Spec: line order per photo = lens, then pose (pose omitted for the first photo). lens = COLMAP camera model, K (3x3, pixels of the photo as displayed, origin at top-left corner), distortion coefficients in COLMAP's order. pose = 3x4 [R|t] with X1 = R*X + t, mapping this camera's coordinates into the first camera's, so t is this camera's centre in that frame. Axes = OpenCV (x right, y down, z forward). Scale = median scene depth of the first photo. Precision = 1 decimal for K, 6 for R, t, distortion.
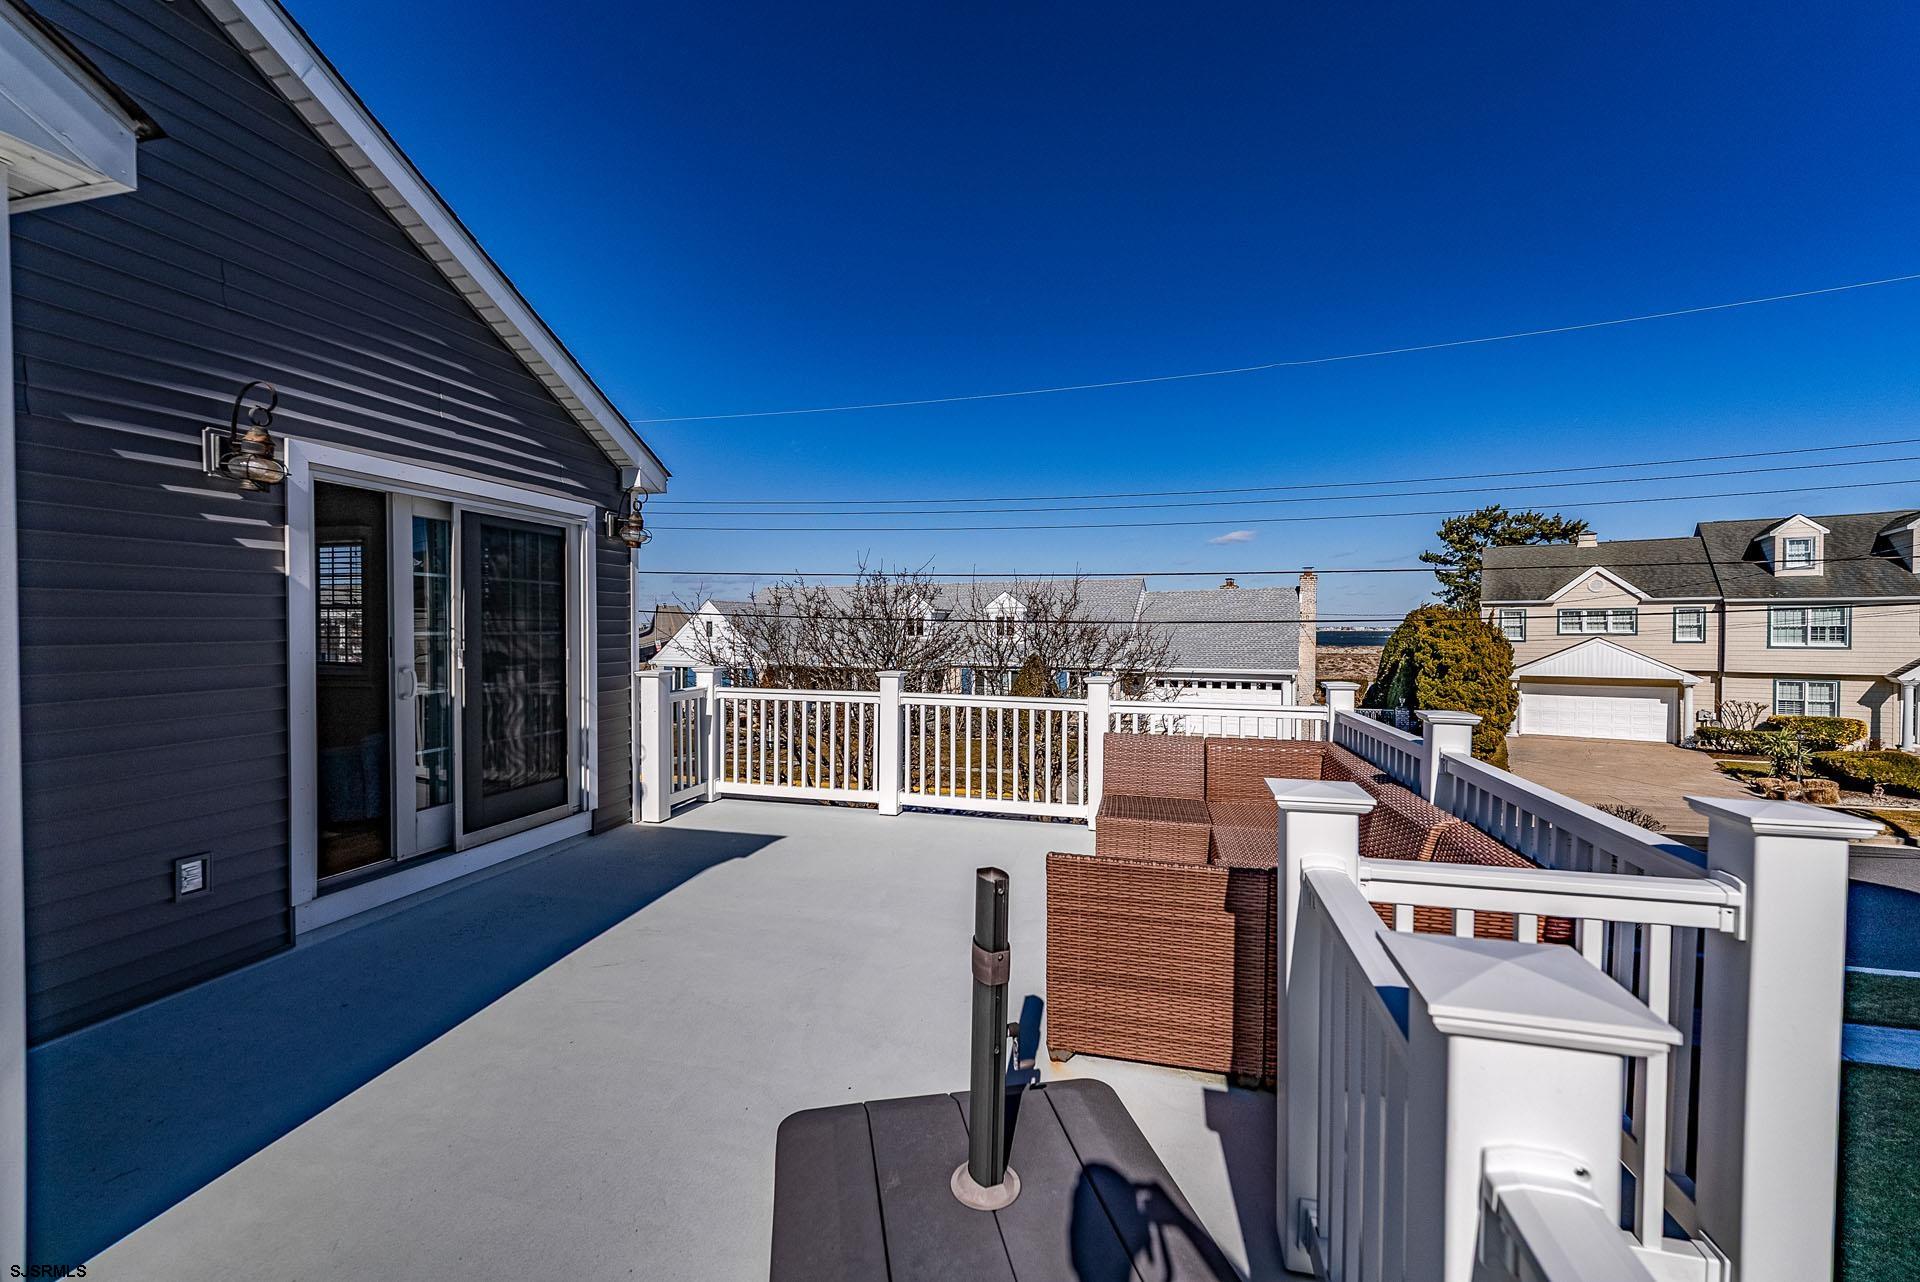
lens RADIAL K [[776.7, 0, 960.0], [0, 776.7, 641.0], [0, 0, 1]] dist [0.002987, 0.000180]
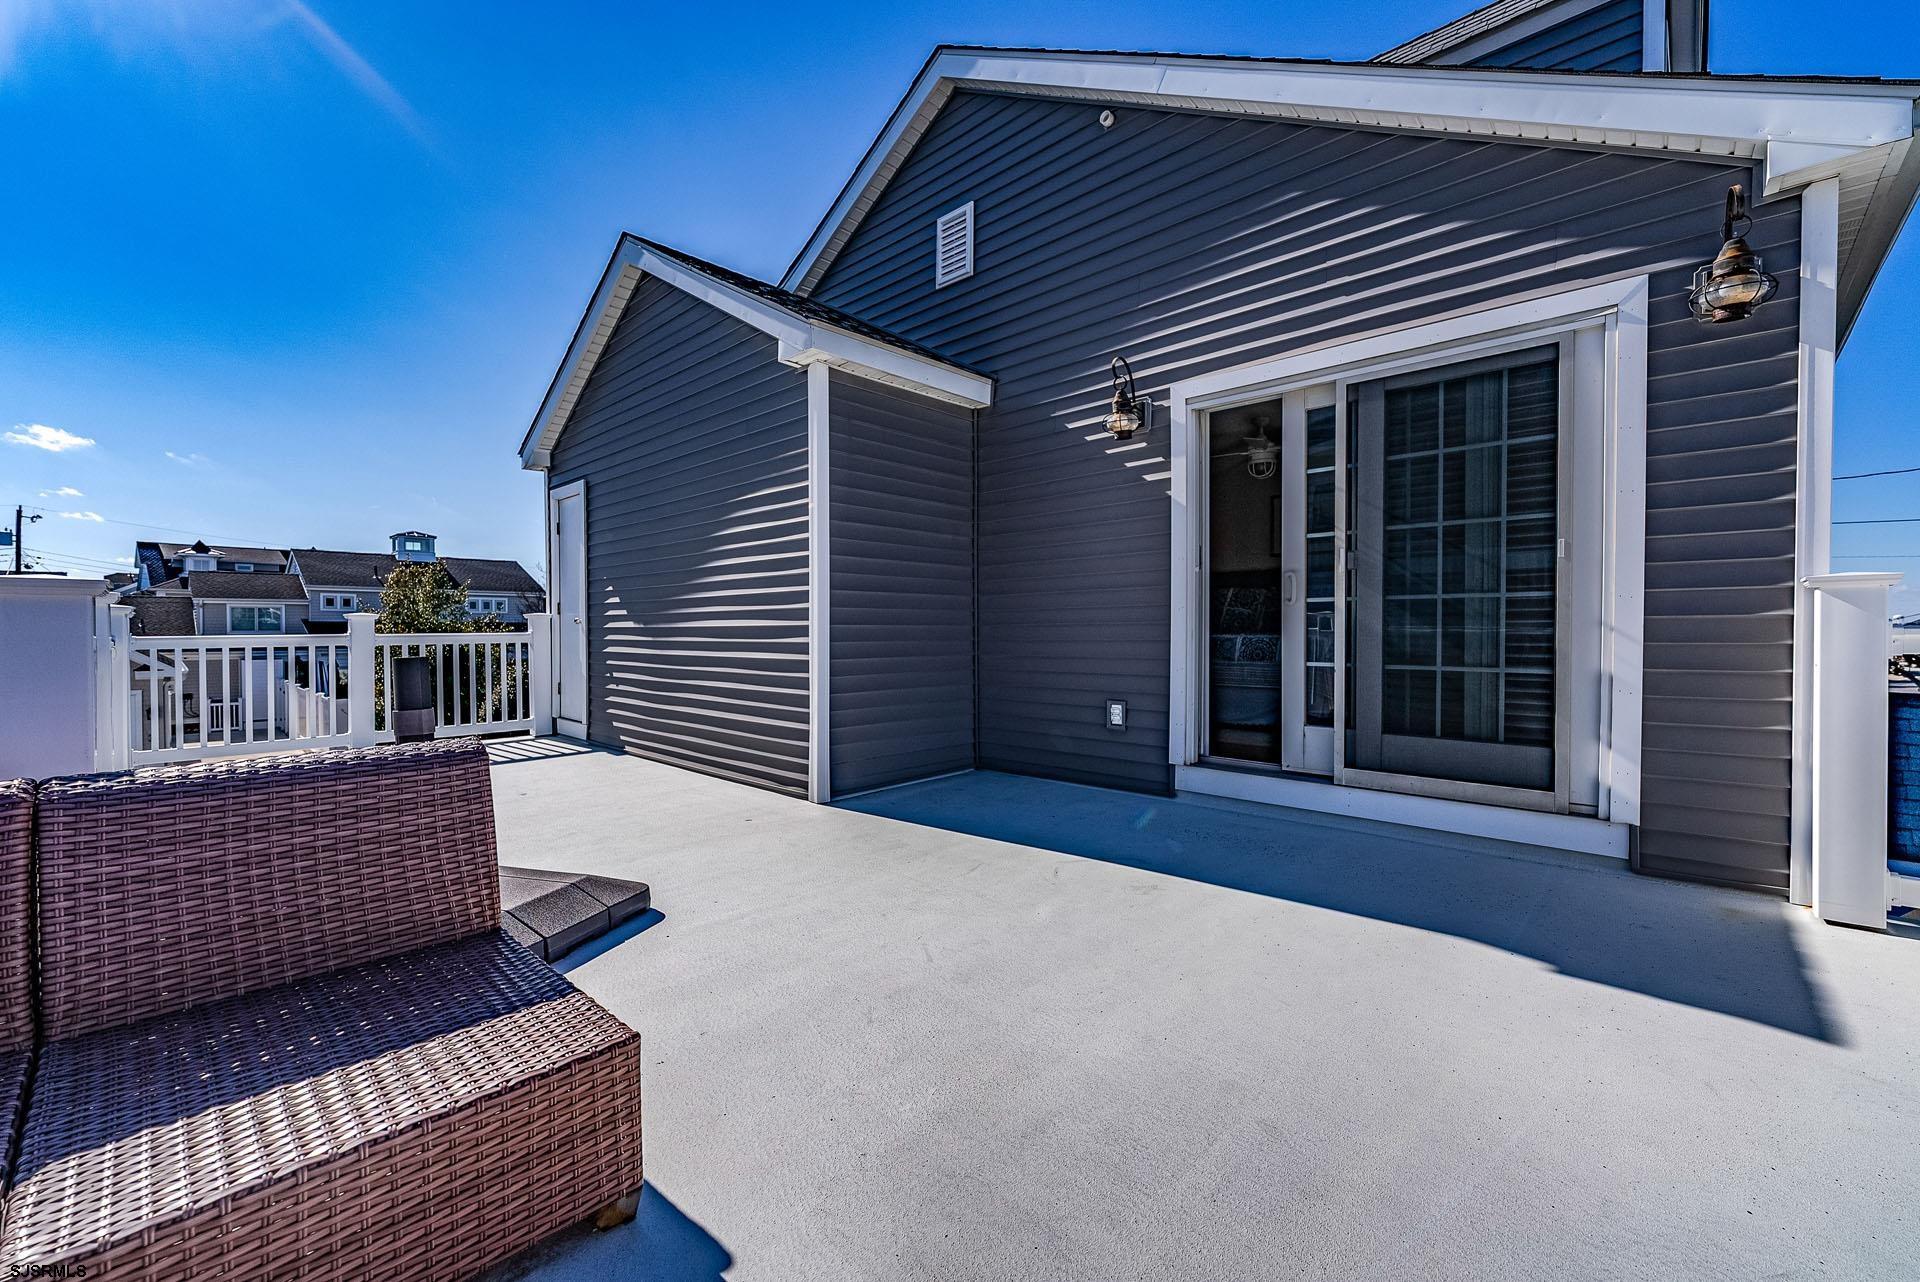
lens RADIAL K [[776.7, 0, 960.0], [0, 776.7, 641.0], [0, 0, 1]] dist [0.002987, 0.000180]
pose [[-0.483307, 0.014008, -0.875339, 0.310943], [-0.016241, 0.999556, 0.024963, 0.097695], [0.875300, 0.026281, -0.482866, 1.052706]]
